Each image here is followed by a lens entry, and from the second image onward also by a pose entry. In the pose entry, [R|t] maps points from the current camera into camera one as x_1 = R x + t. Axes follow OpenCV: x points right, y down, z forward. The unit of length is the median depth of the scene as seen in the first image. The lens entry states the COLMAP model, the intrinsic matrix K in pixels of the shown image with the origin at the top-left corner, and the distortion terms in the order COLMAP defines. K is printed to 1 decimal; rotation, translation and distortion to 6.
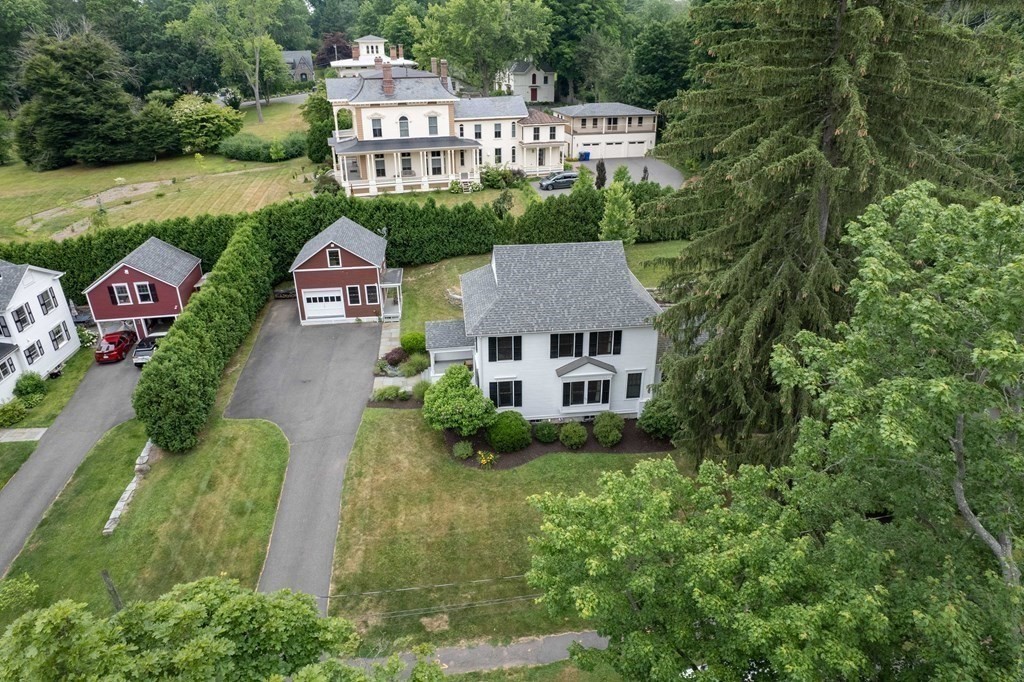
lens RADIAL K [[659.3, 0, 517.2], [0, 659.3, 325.6], [0, 0, 1]] dist [-0.075723, 0.080737]
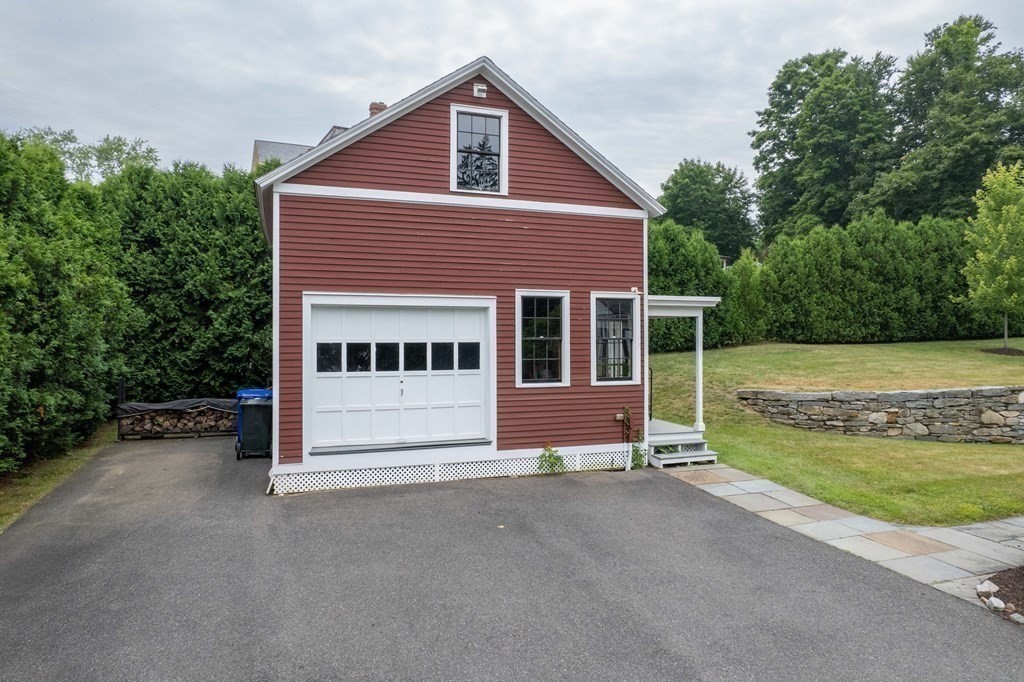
lens RADIAL K [[659.3, 0, 517.2], [0, 659.3, 325.6], [0, 0, 1]] dist [-0.075723, 0.080737]
pose [[0.974080, 0.008757, 0.226036, -0.307562], [0.089101, 0.903613, -0.418981, 0.041615], [-0.207918, 0.428261, 0.879410, 0.807828]]
